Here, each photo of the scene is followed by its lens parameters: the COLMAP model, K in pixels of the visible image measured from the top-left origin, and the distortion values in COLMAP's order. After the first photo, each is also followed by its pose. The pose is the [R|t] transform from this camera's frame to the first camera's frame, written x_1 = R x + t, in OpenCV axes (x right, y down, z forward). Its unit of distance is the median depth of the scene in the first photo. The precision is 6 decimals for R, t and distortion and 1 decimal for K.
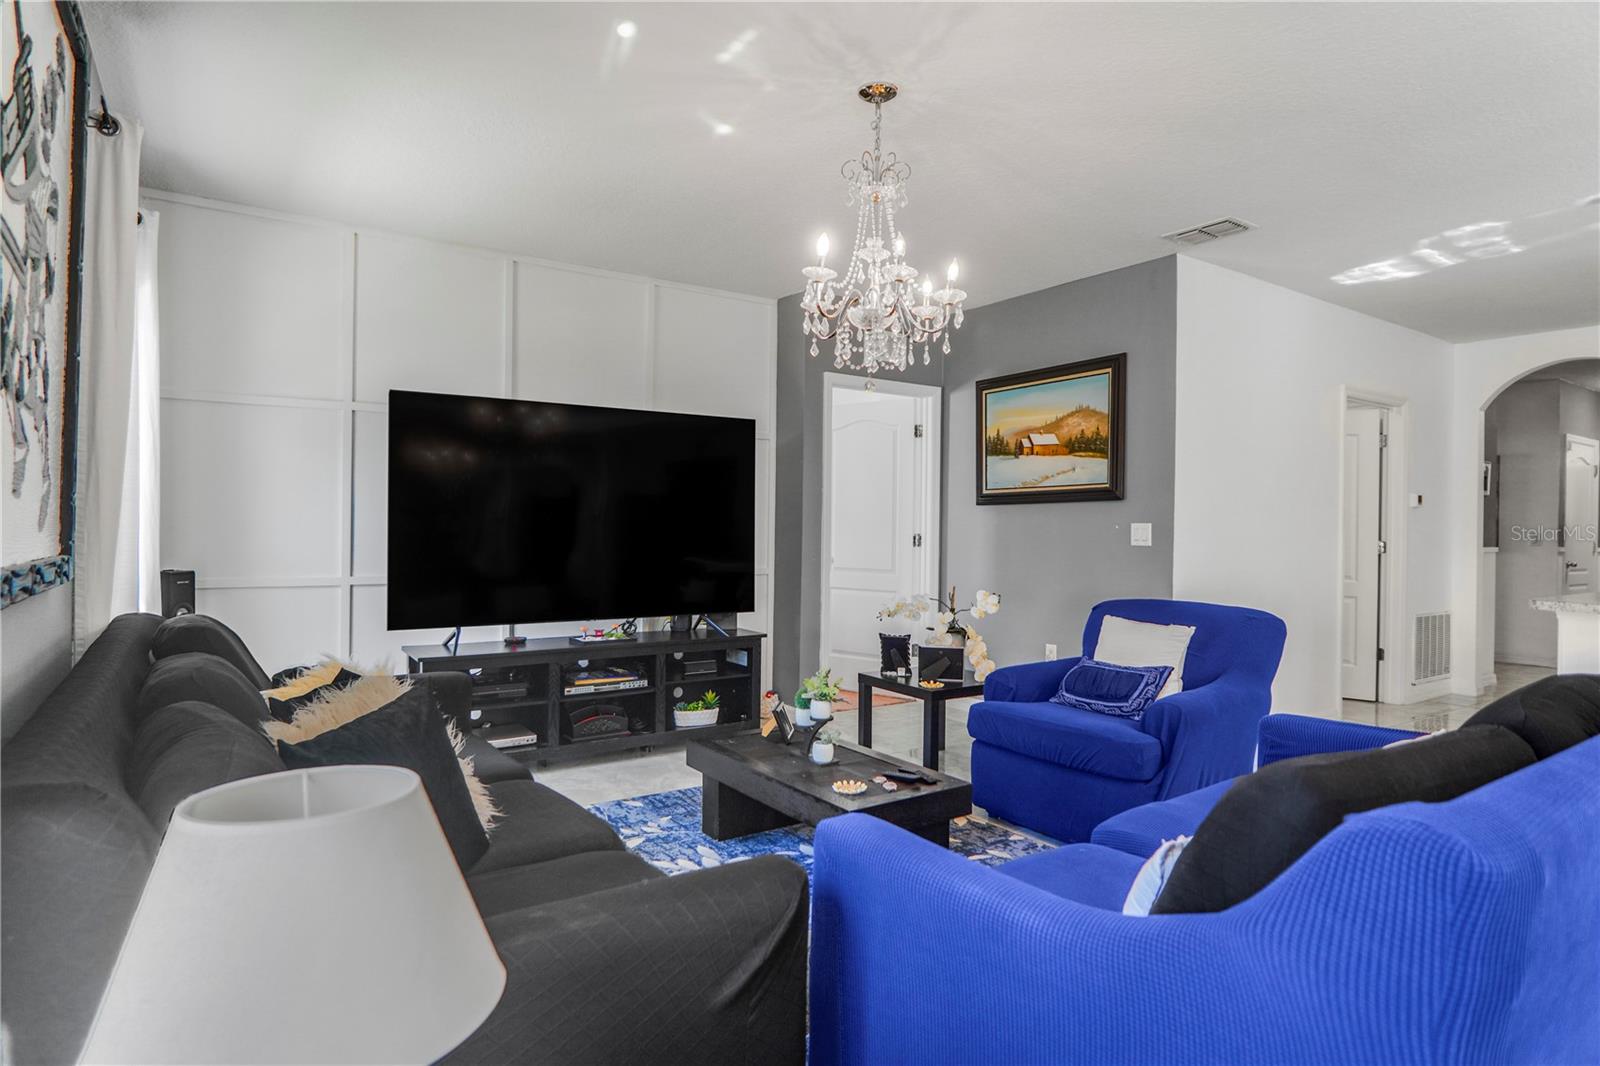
lens RADIAL K [[883.3, 0, 801.7], [0, 883.3, 530.4], [0, 0, 1]] dist [-0.000889, -0.000070]
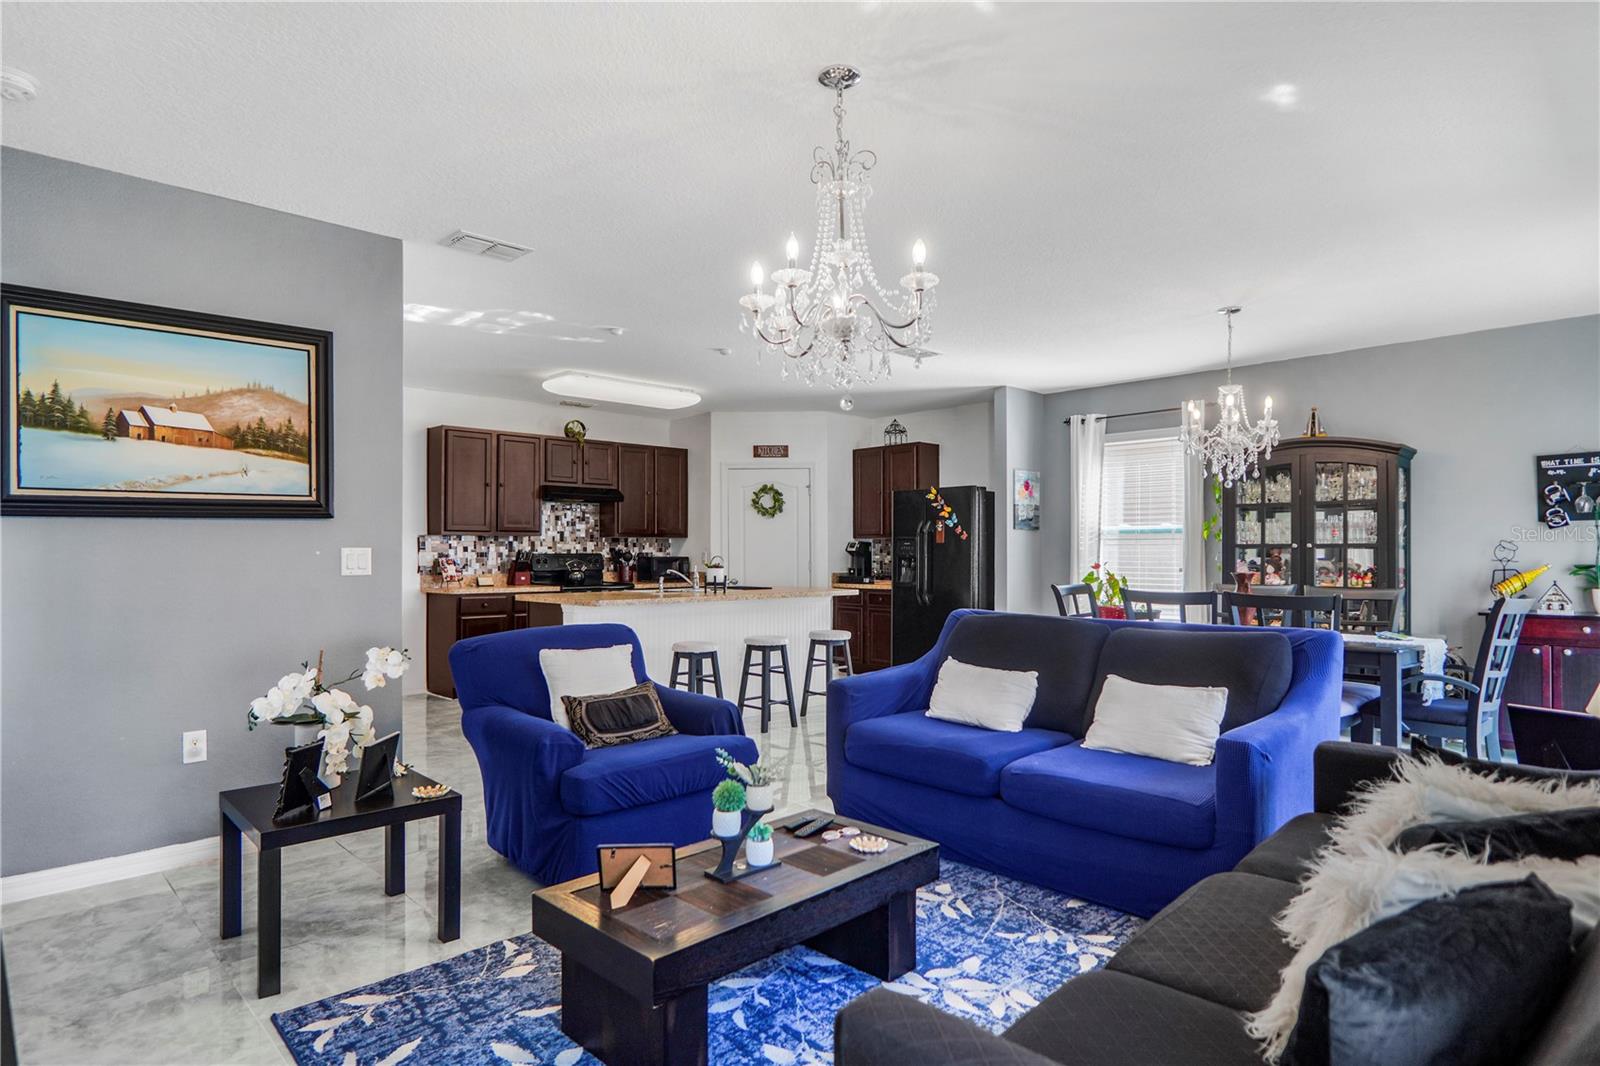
lens RADIAL K [[883.3, 0, 802.8], [0, 883.3, 542.1], [0, 0, 1]] dist [-0.000889, -0.000070]
pose [[-0.159932, 0.000800, 0.987128, -0.459566], [0.007485, 0.999972, 0.000402, -0.009648], [-0.987100, 0.007453, -0.159934, 0.675557]]
